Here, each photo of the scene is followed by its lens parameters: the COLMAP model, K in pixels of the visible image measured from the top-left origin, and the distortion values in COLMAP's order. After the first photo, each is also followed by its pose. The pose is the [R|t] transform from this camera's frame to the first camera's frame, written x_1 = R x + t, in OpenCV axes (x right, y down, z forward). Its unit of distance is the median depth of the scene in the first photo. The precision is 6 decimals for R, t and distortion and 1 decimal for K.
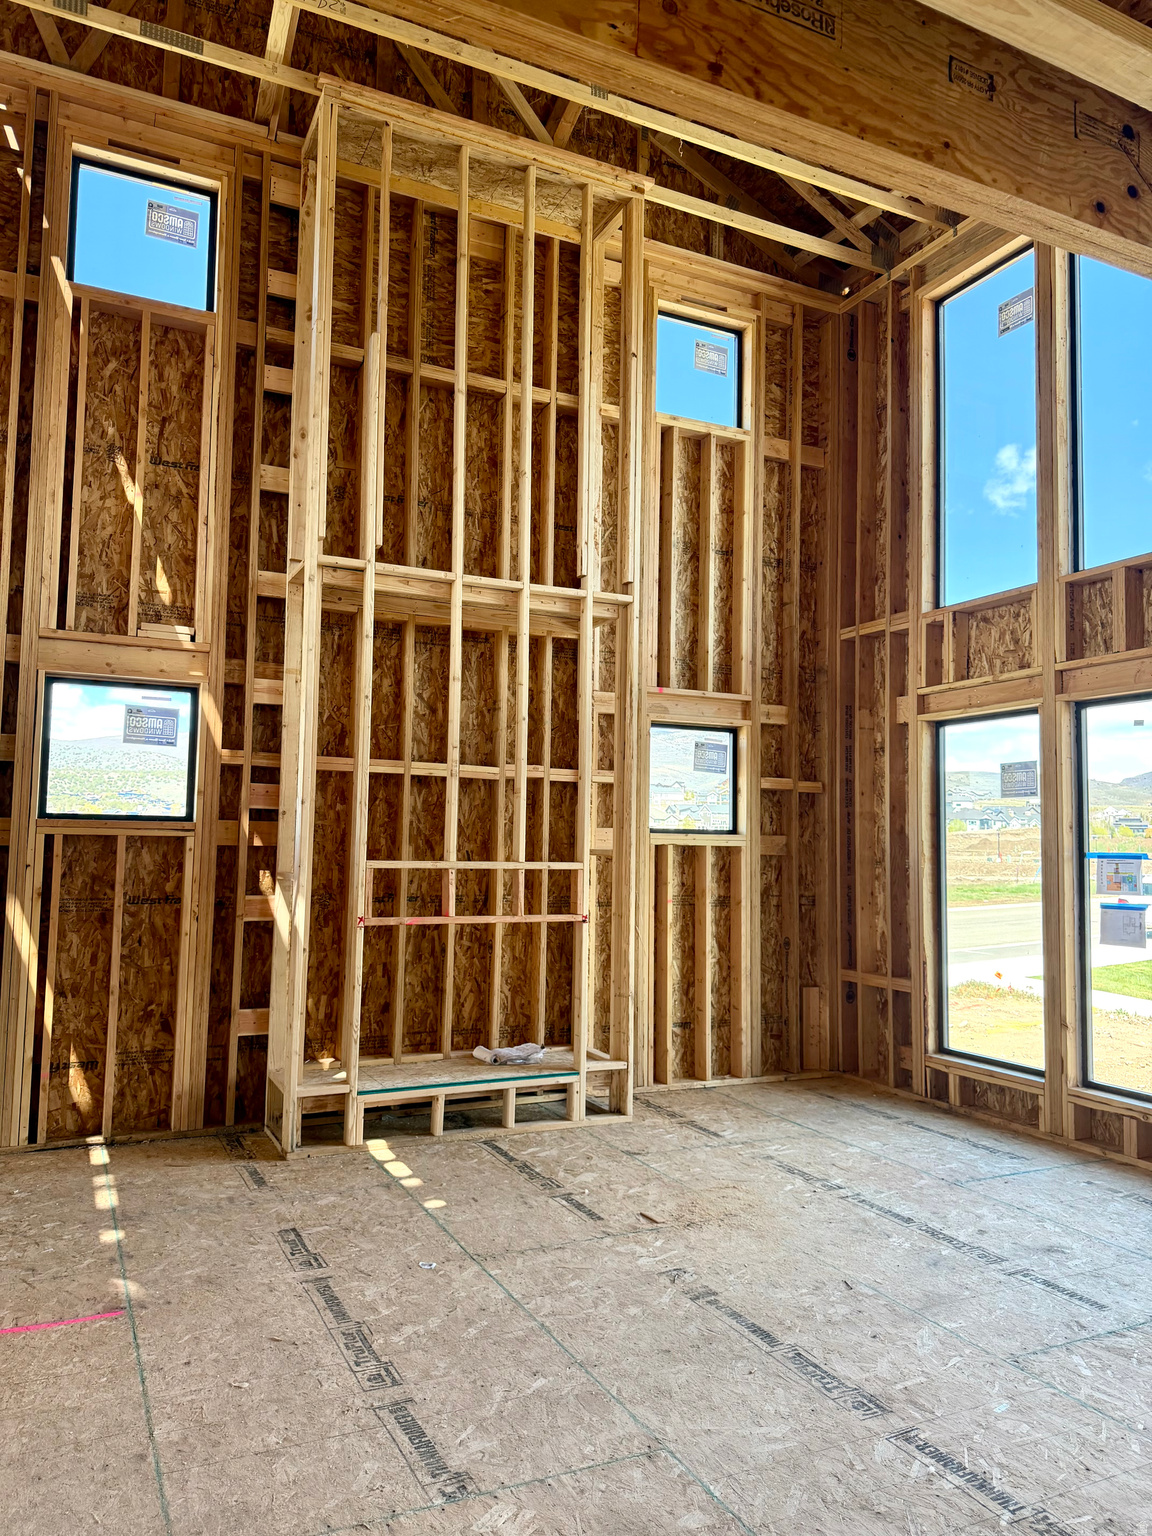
lens RADIAL K [[1080.9, 0, 575.0], [0, 1080.9, 768.6], [0, 0, 1]] dist [-0.000039, 0.002252]
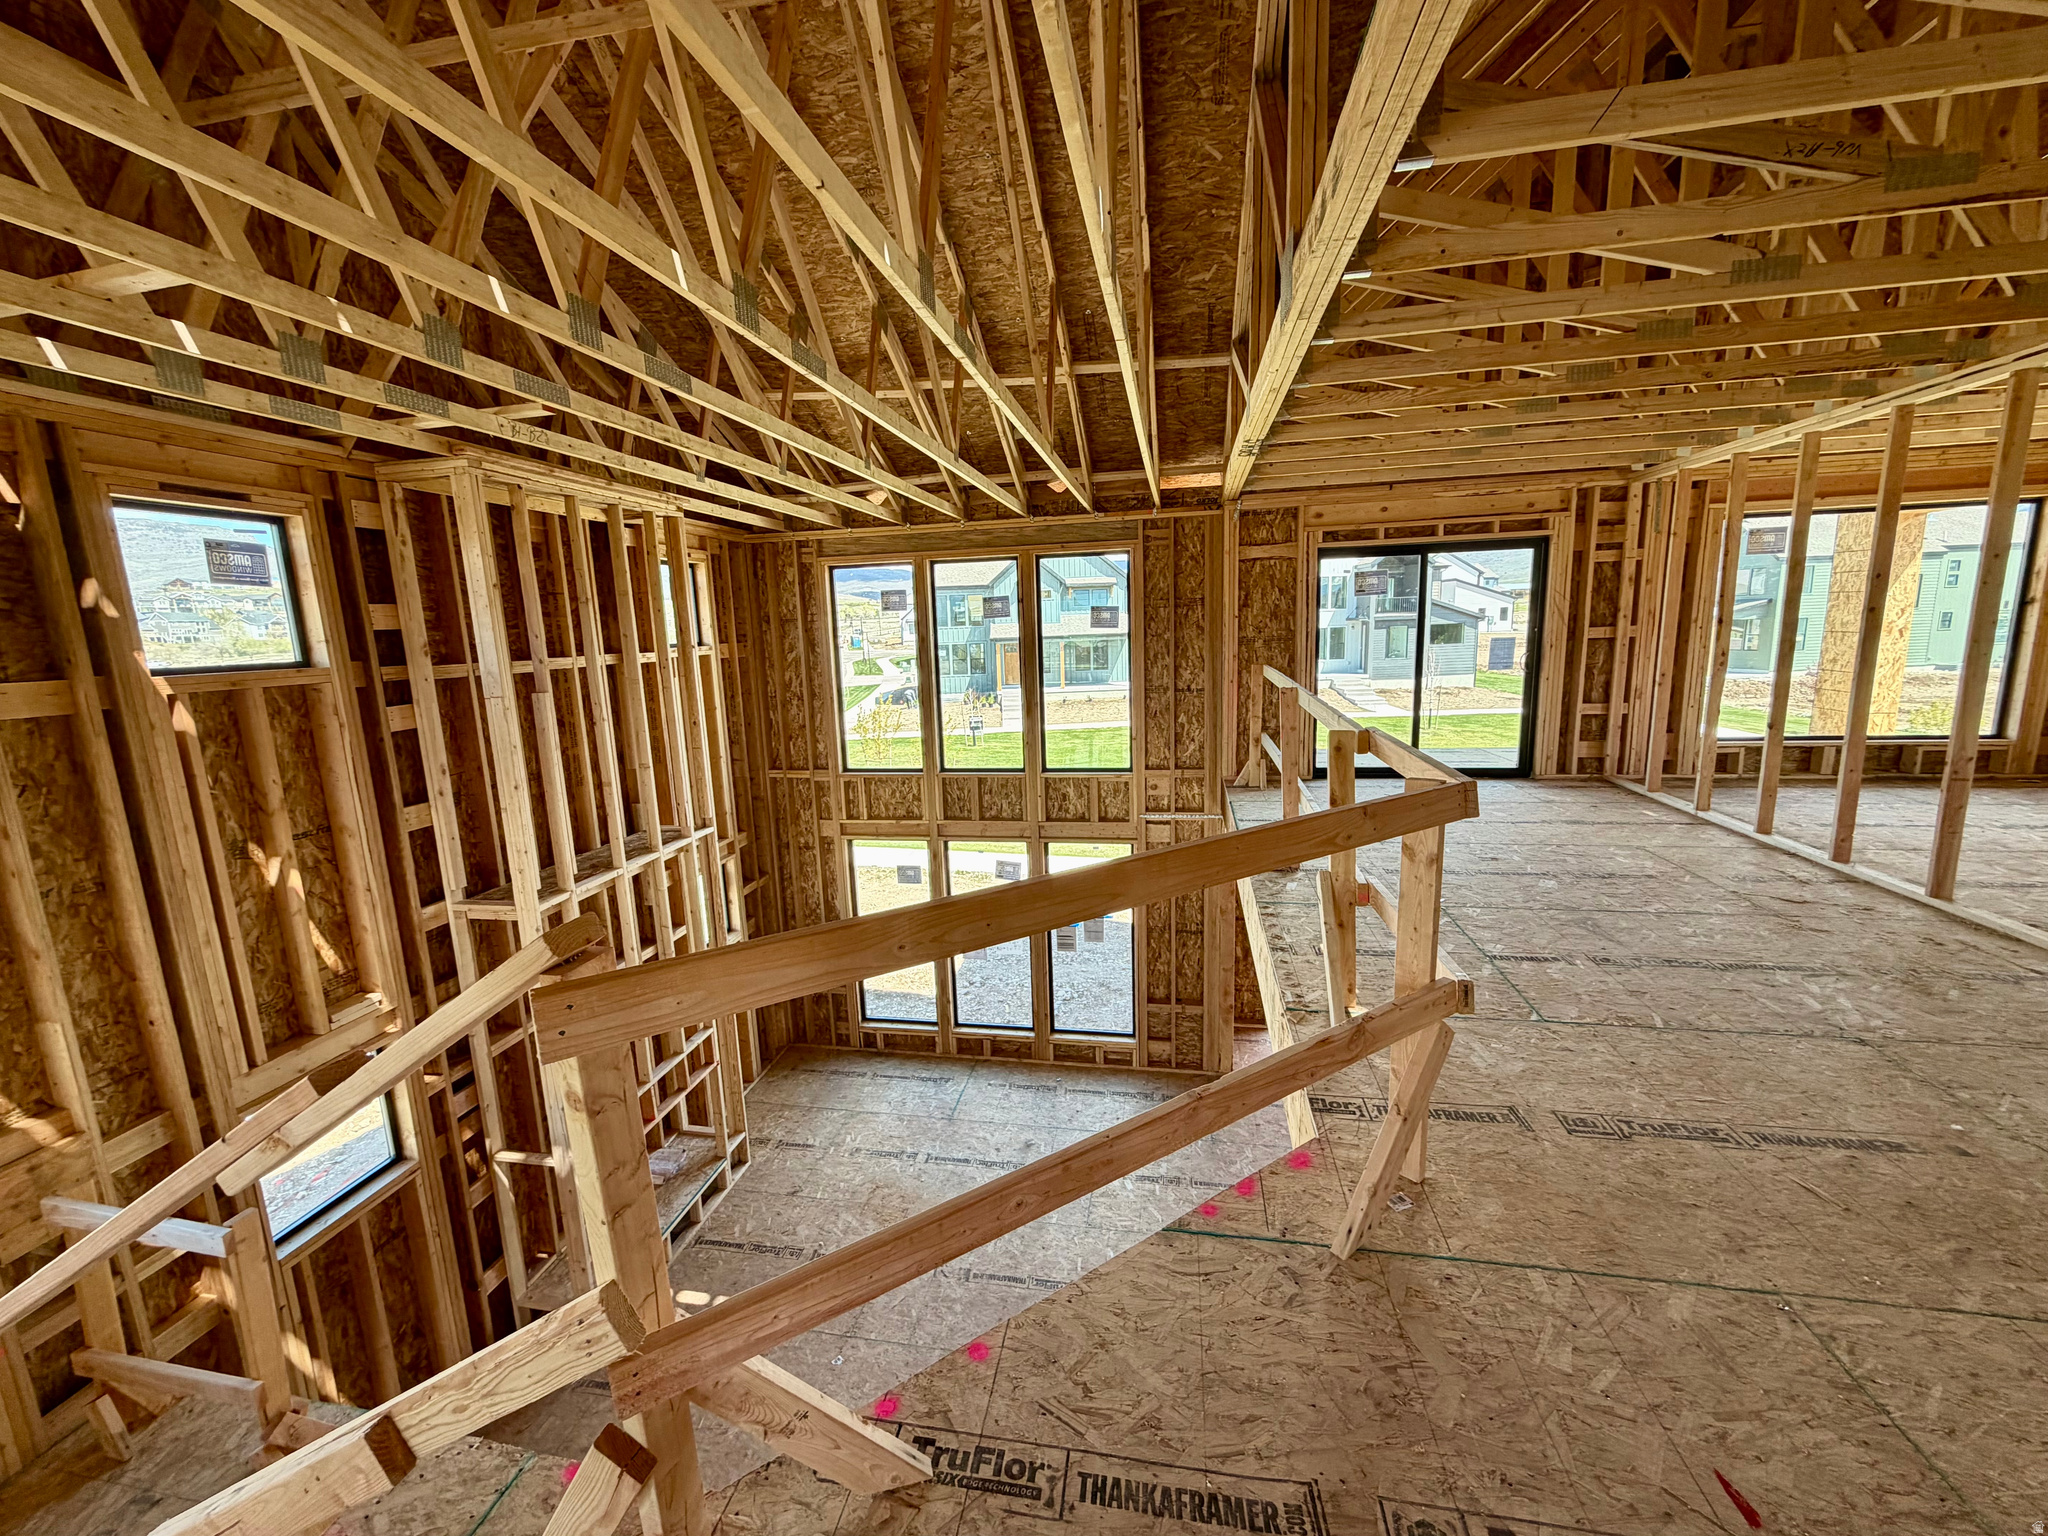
lens RADIAL K [[819.1, 0, 1027.7], [0, 819.1, 767.5], [0, 0, 1]] dist [0.002024, 0.000254]
pose [[0.590888, -0.175912, 0.787341, -0.538453], [-0.020591, 0.972331, 0.232696, -0.505928], [-0.806491, -0.153710, 0.570917, 0.094193]]
